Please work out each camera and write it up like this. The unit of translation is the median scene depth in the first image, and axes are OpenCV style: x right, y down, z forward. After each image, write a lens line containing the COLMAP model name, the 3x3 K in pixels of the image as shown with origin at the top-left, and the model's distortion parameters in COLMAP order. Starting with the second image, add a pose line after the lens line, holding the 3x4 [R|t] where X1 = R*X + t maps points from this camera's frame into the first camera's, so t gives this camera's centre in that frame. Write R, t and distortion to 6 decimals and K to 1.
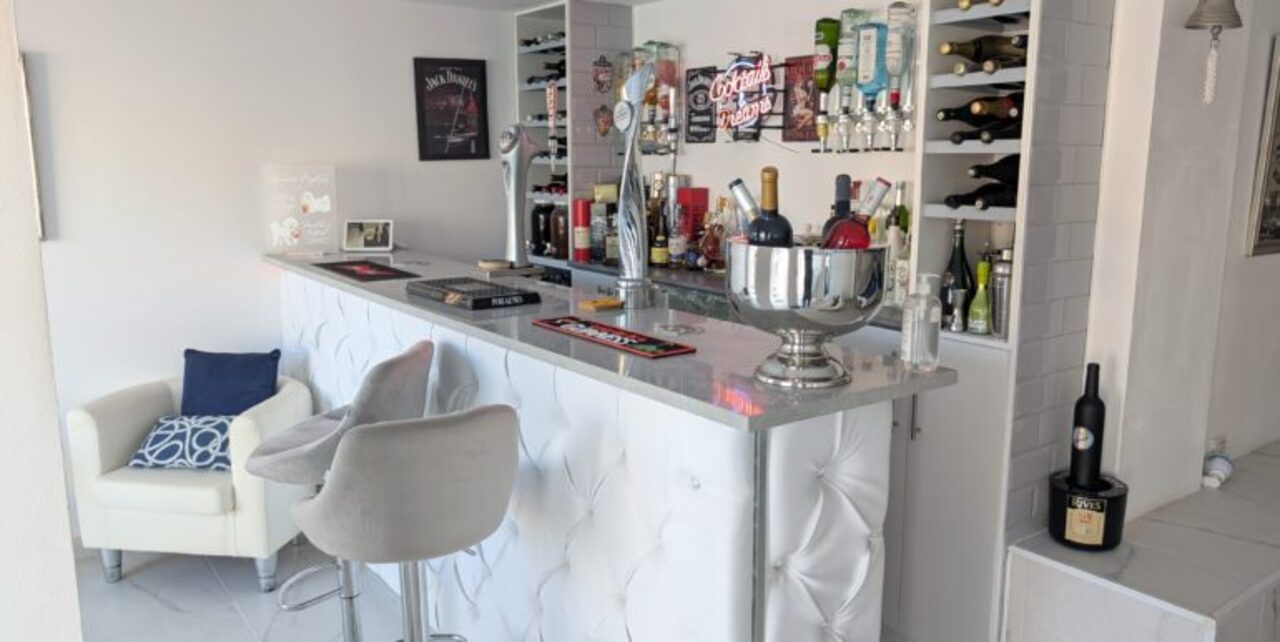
lens RADIAL K [[927.7, 0, 646.6], [0, 927.7, 324.6], [0, 0, 1]] dist [0.043442, -0.003962]
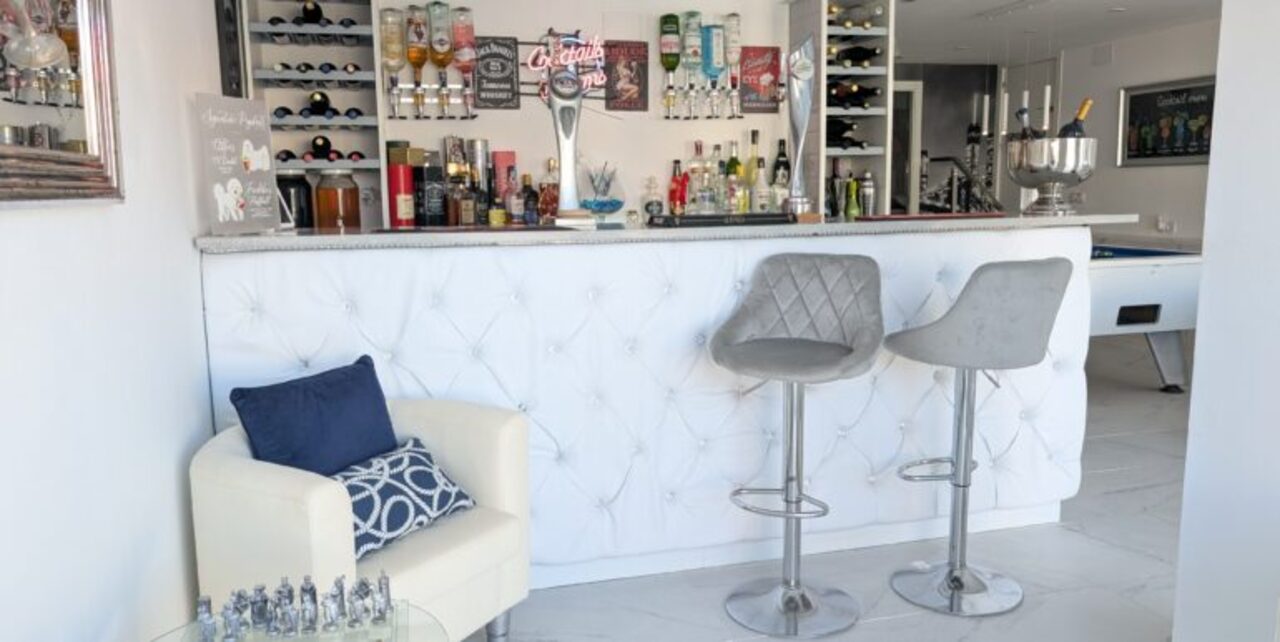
lens RADIAL K [[927.7, 0, 643.8], [0, 927.7, 325.3], [0, 0, 1]] dist [0.043442, -0.003962]
pose [[0.355866, -0.143875, 0.923396, -0.978330], [0.184340, 0.979472, 0.081570, -0.015002], [-0.916176, 0.141191, 0.375083, 0.548780]]
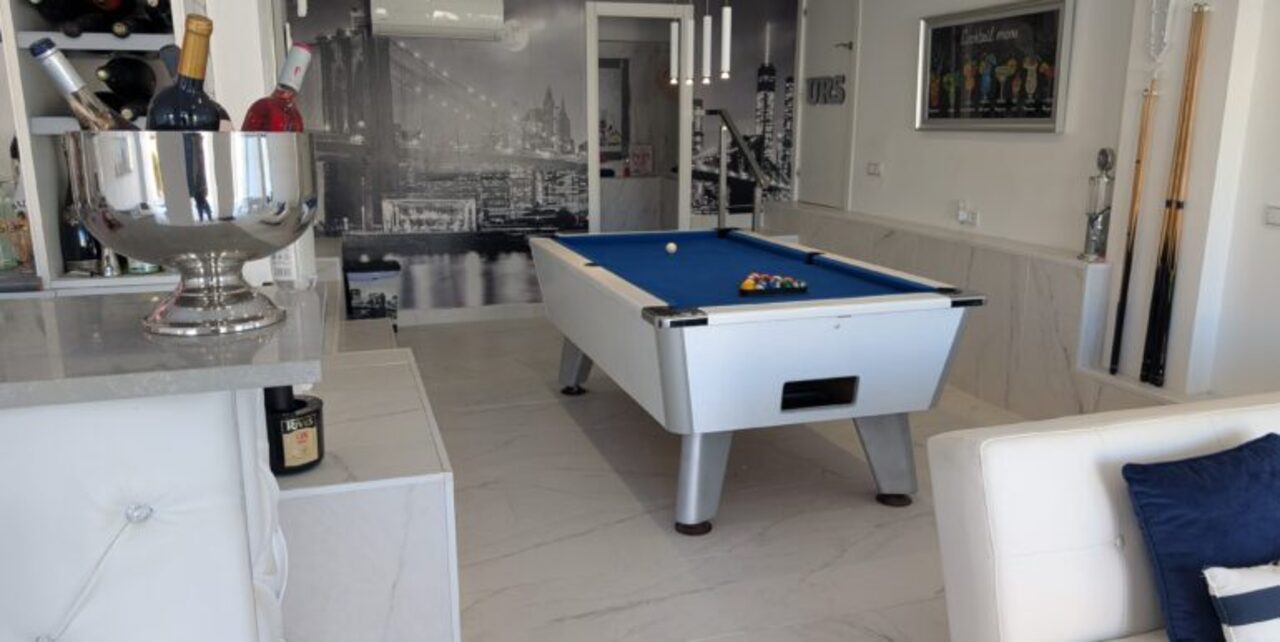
lens RADIAL K [[927.7, 0, 643.4], [0, 927.7, 316.5], [0, 0, 1]] dist [0.043442, -0.003962]
pose [[0.330854, -0.197331, 0.922820, -0.213265], [0.174119, 0.973868, 0.145821, 0.001761], [-0.927479, 0.112435, 0.356567, 0.225469]]
